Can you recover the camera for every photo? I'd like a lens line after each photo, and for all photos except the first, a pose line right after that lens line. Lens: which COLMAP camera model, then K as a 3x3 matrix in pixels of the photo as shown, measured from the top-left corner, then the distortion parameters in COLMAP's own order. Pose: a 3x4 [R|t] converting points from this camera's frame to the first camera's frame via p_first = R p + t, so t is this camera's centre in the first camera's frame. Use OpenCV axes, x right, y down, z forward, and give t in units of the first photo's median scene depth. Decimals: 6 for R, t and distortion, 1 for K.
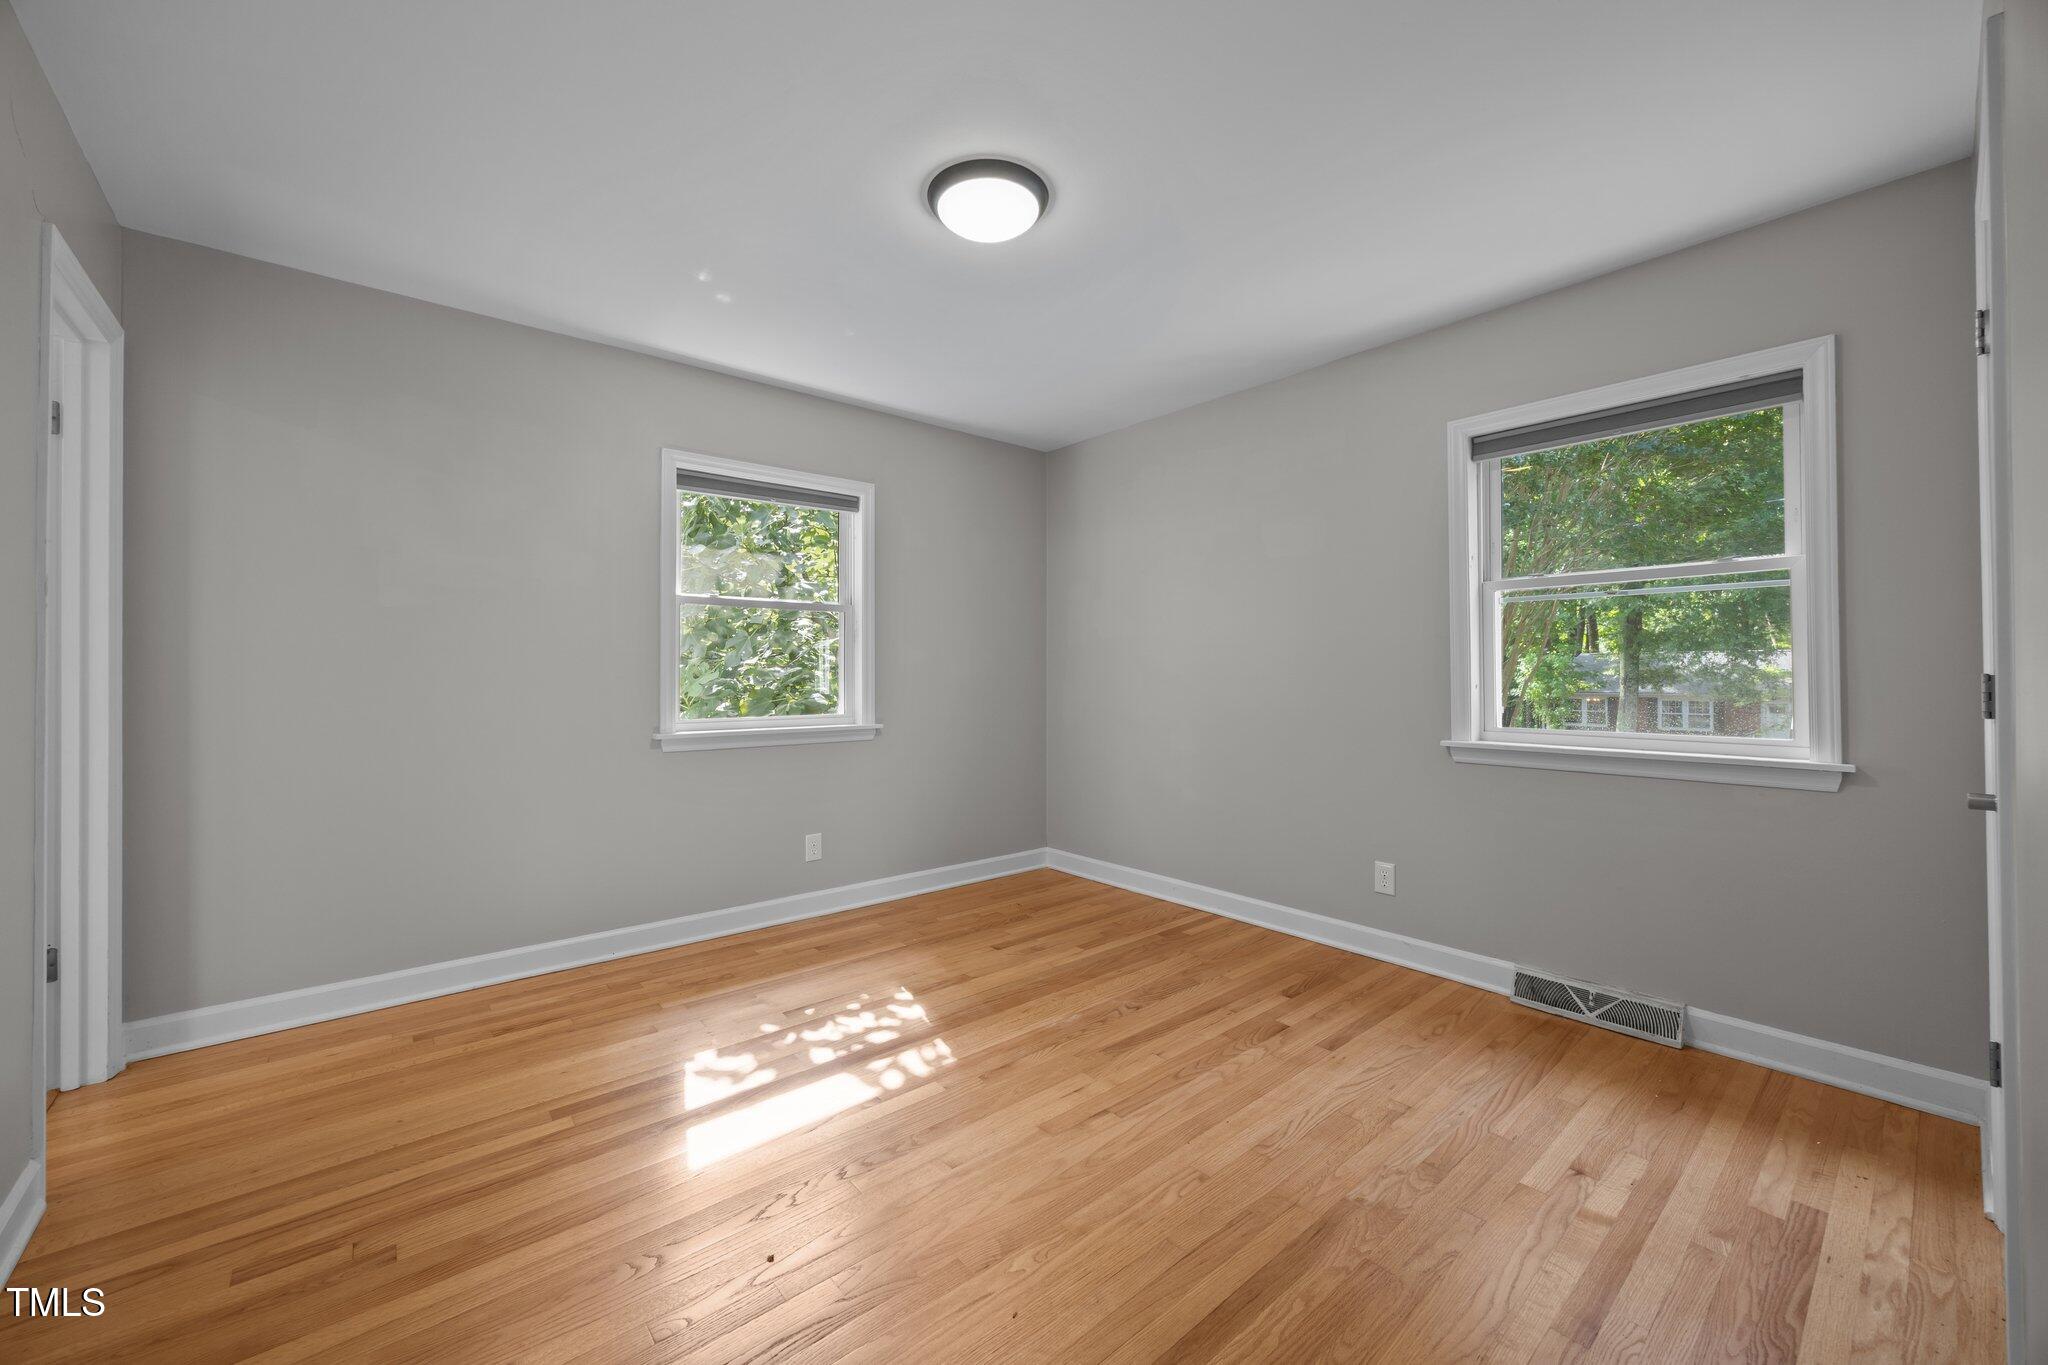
lens RADIAL K [[792.3, 0, 1023.2], [0, 792.3, 671.5], [0, 0, 1]] dist [-0.001688, -0.000147]
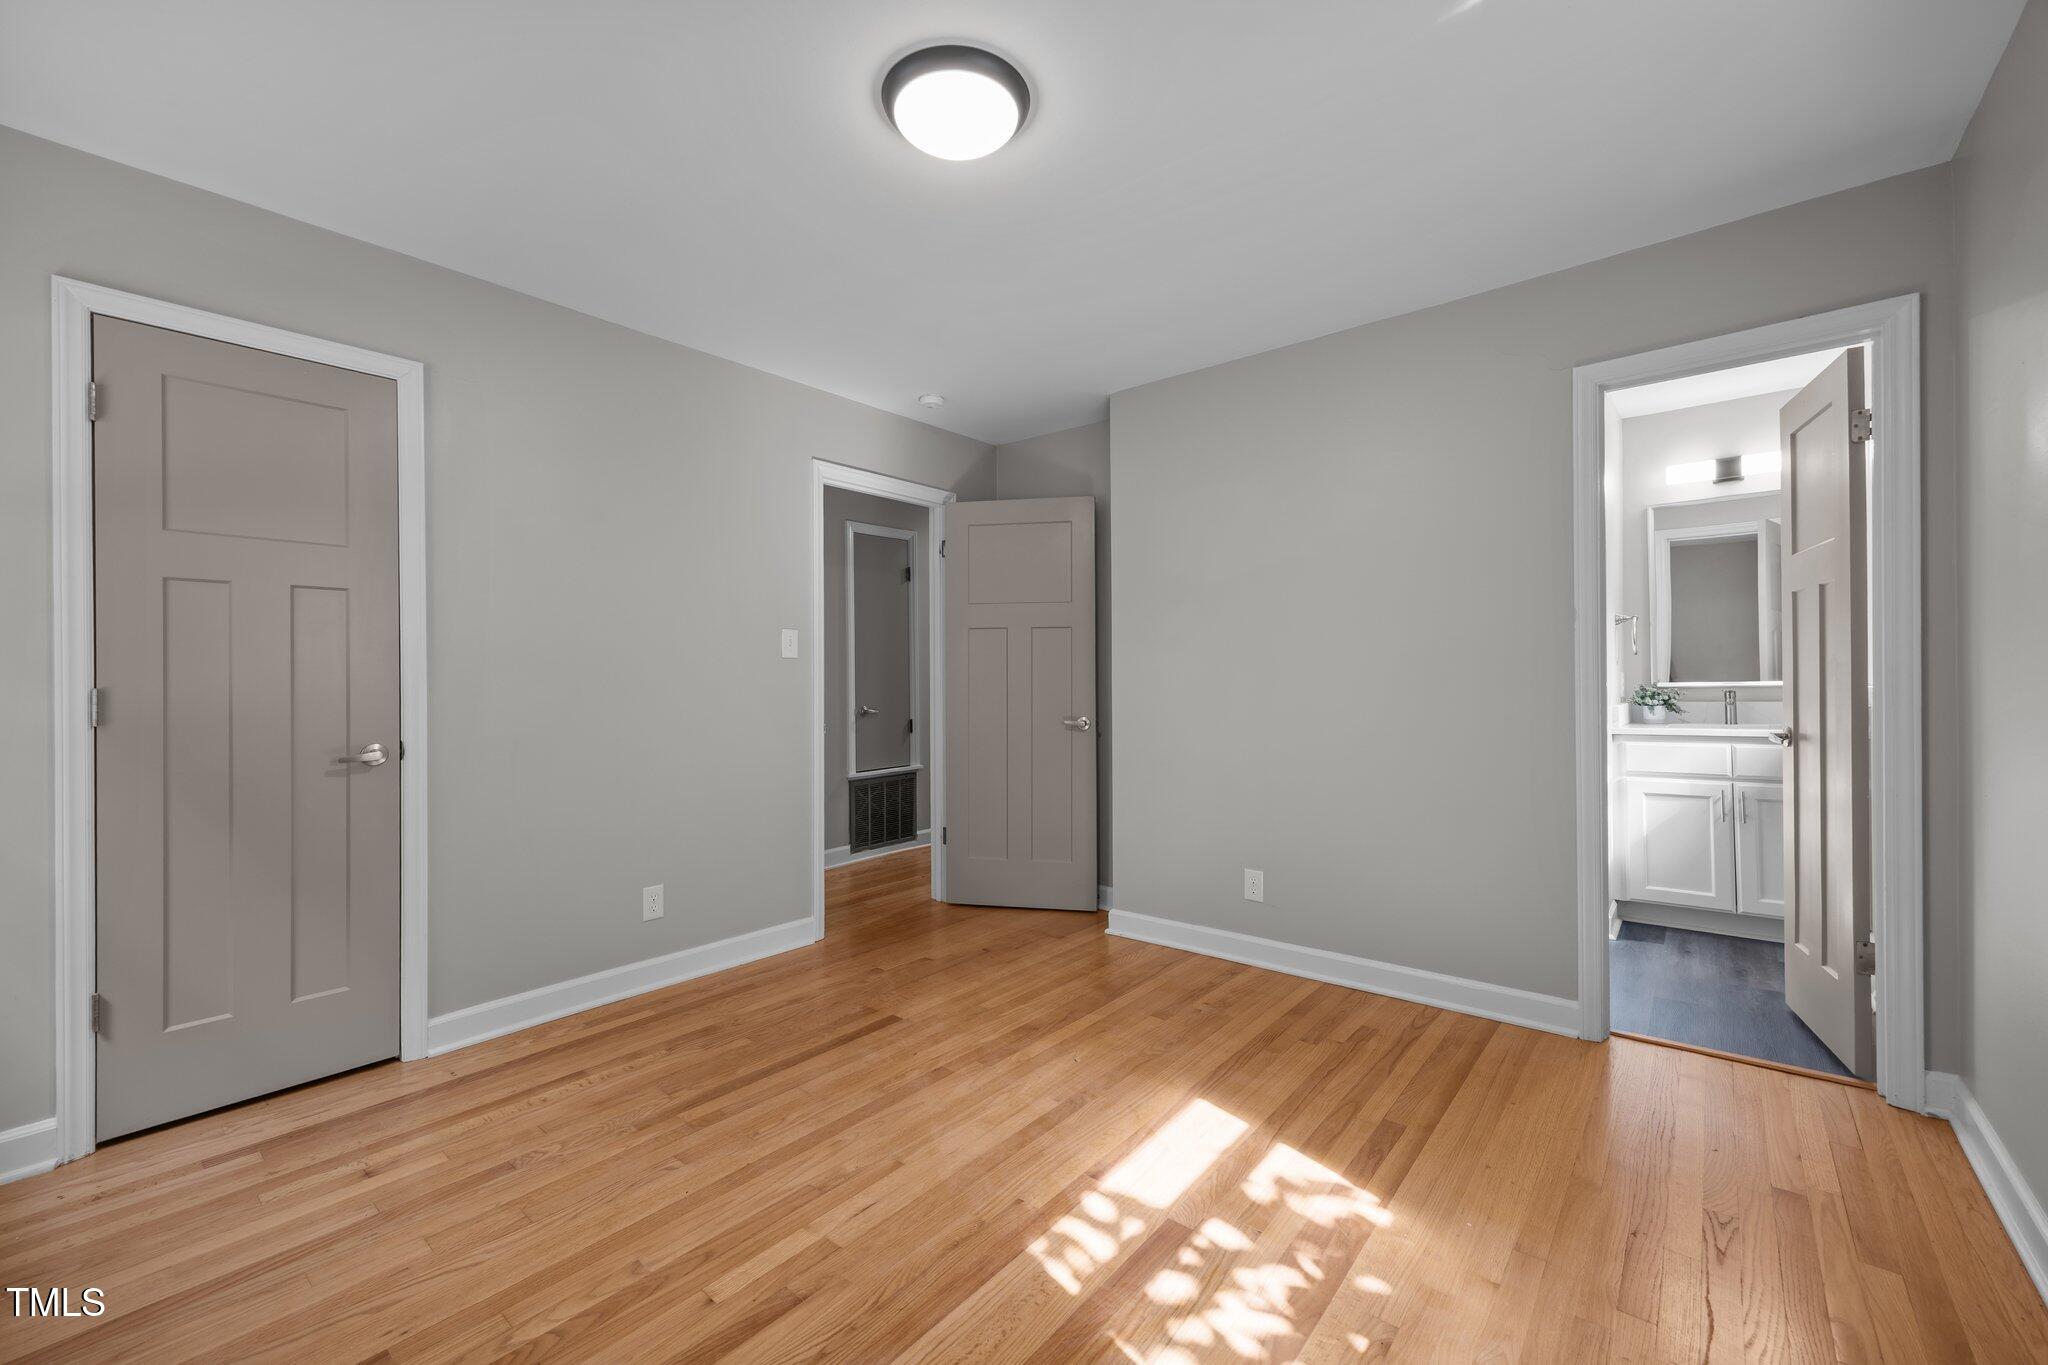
lens RADIAL K [[792.3, 0, 1023.2], [0, 792.3, 671.5], [0, 0, 1]] dist [-0.001688, -0.000147]
pose [[-0.984162, -0.001337, -0.177268, 0.044322], [0.000885, 0.999922, -0.012457, 0.001350], [0.177271, -0.012416, -0.984084, 1.757586]]
